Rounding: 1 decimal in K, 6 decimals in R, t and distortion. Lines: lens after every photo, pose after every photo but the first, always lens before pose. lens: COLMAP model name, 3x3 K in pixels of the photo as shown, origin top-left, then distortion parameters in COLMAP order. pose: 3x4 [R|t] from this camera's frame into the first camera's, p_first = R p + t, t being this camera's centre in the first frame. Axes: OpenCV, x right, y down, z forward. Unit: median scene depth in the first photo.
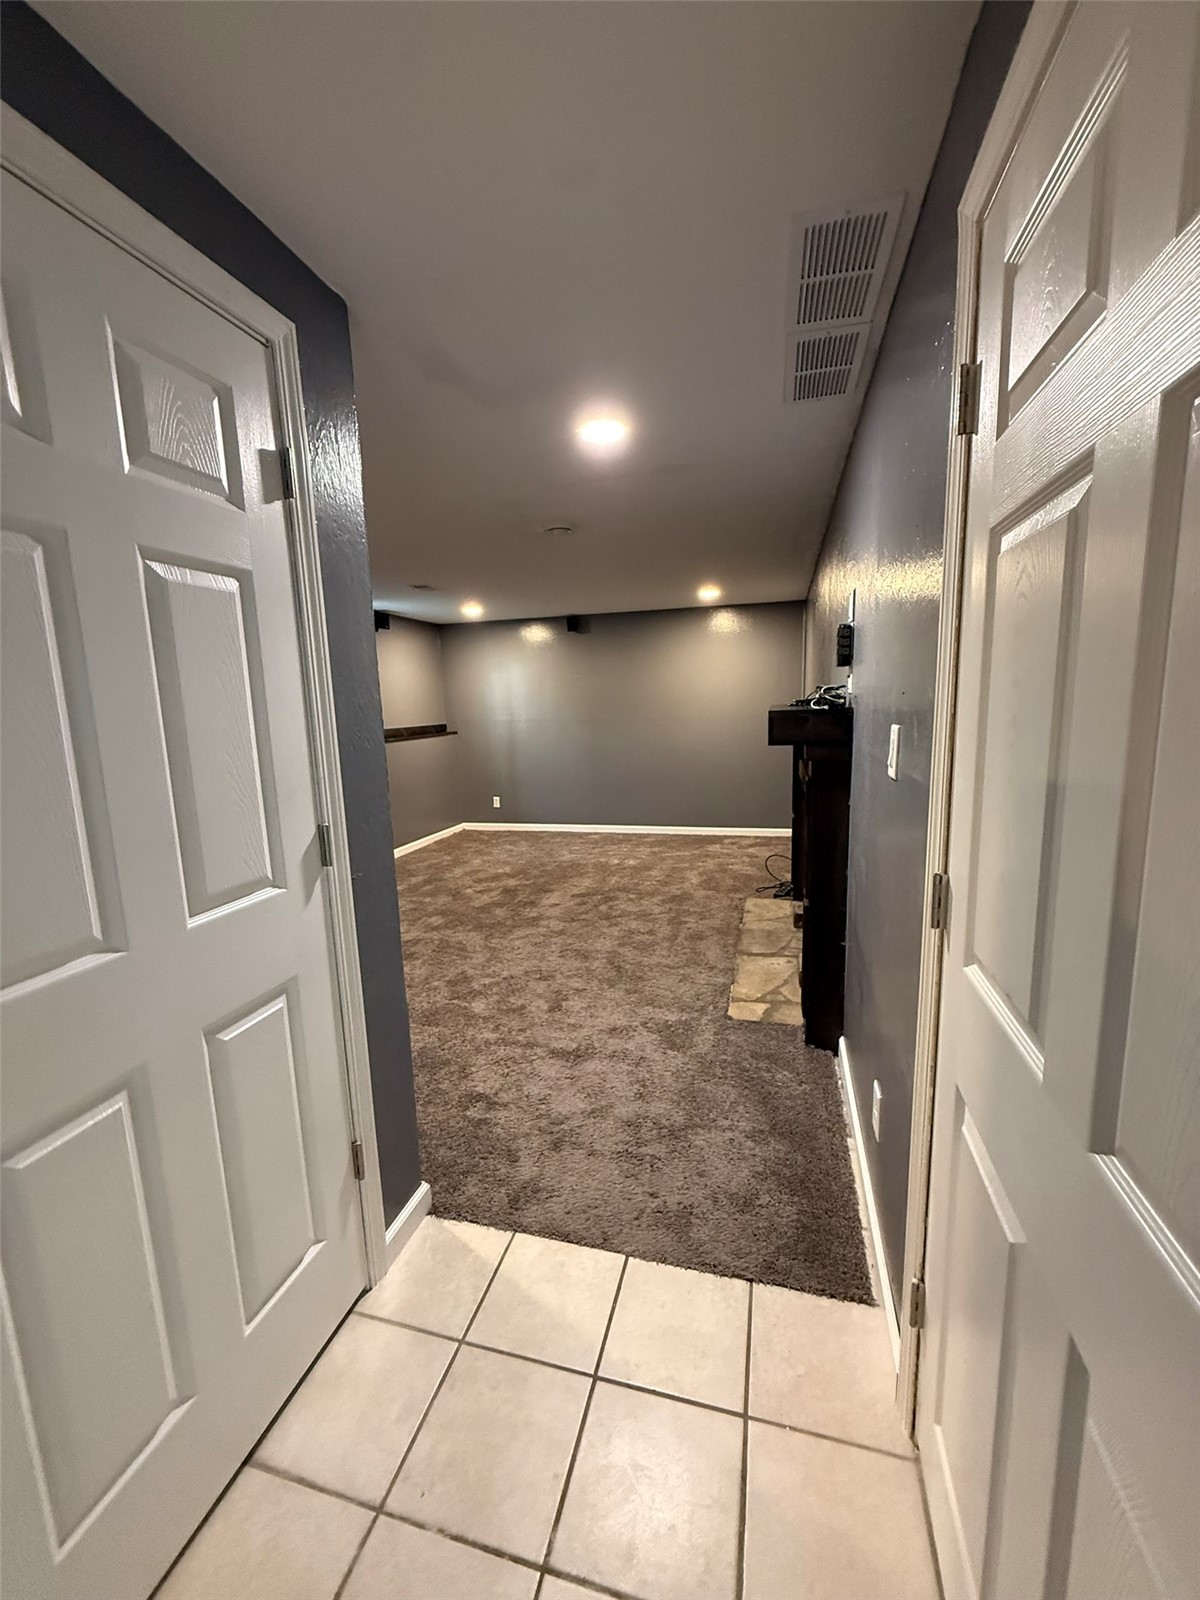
lens RADIAL K [[634.7, 0, 596.3], [0, 634.7, 797.3], [0, 0, 1]] dist [-0.000211, 0.000197]
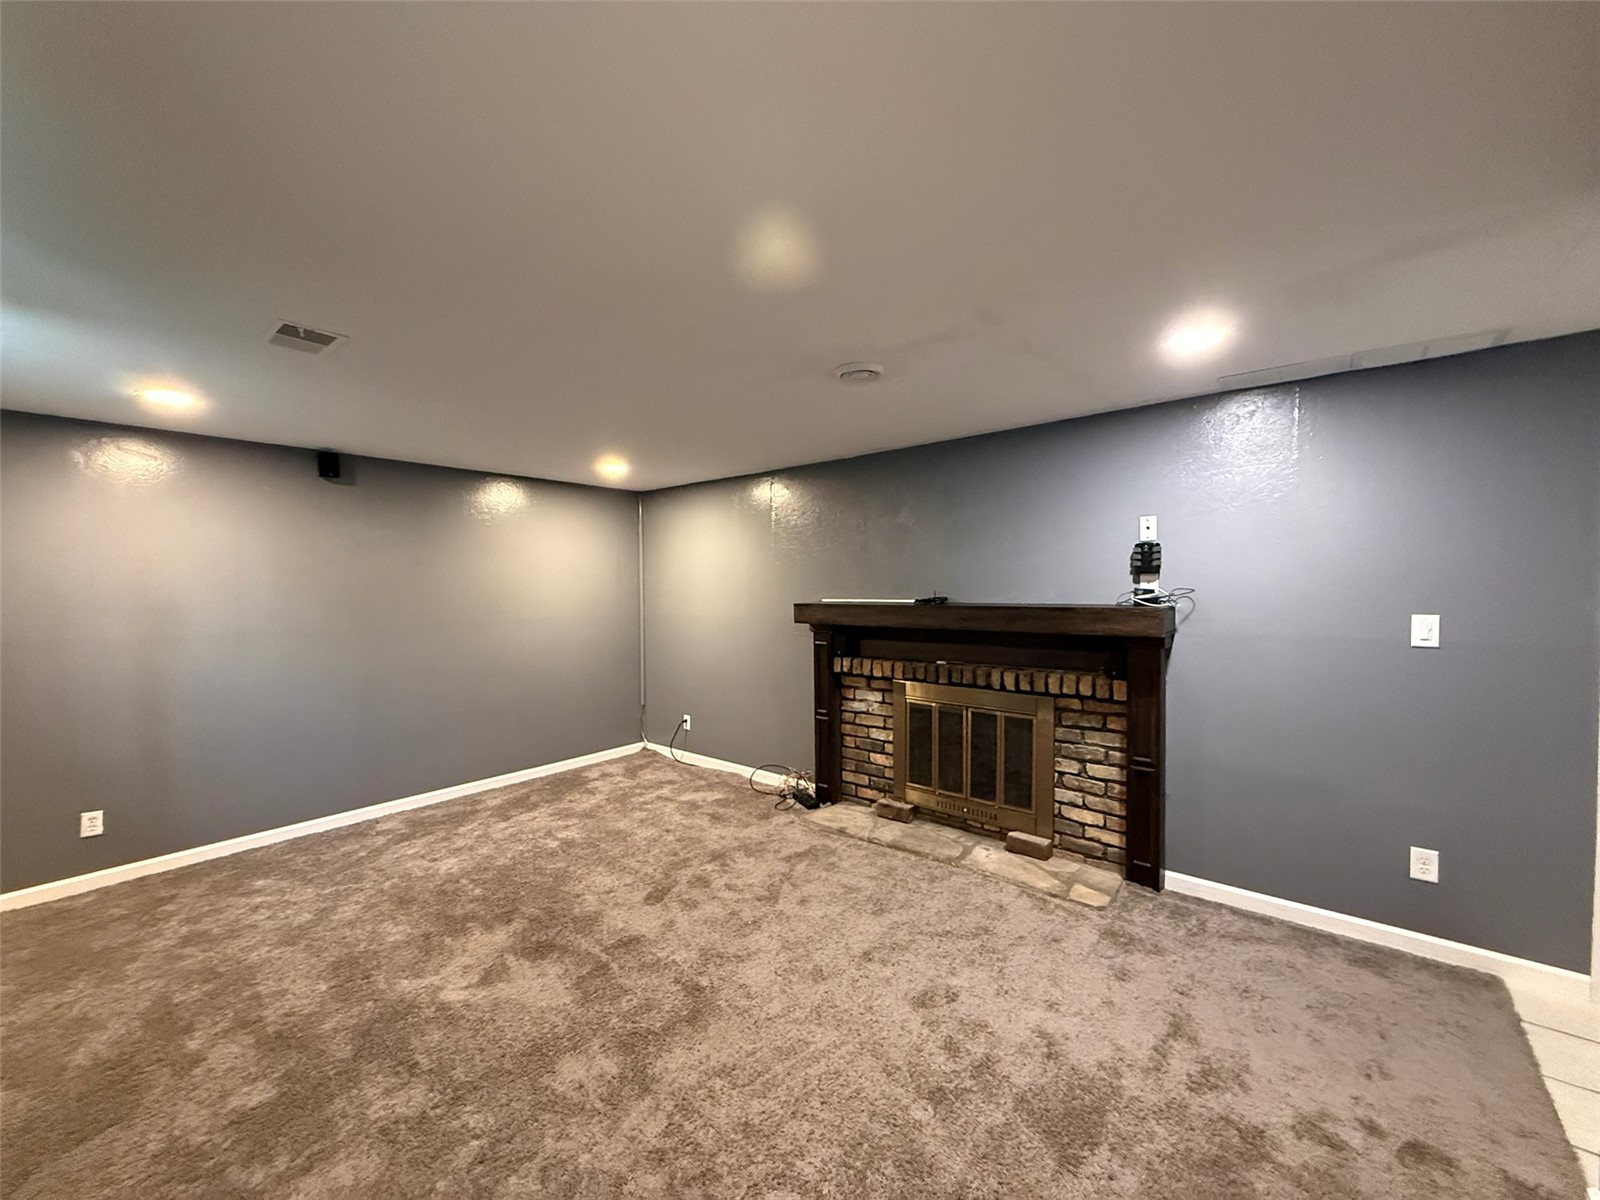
lens RADIAL K [[634.7, 0, 798.2], [0, 634.7, 606.4], [0, 0, 1]] dist [-0.000211, 0.000197]
pose [[0.421992, 0.001457, 0.906598, -0.600479], [0.132888, 0.989098, -0.063445, -0.083022], [-0.896808, 0.147249, 0.417198, 0.623236]]
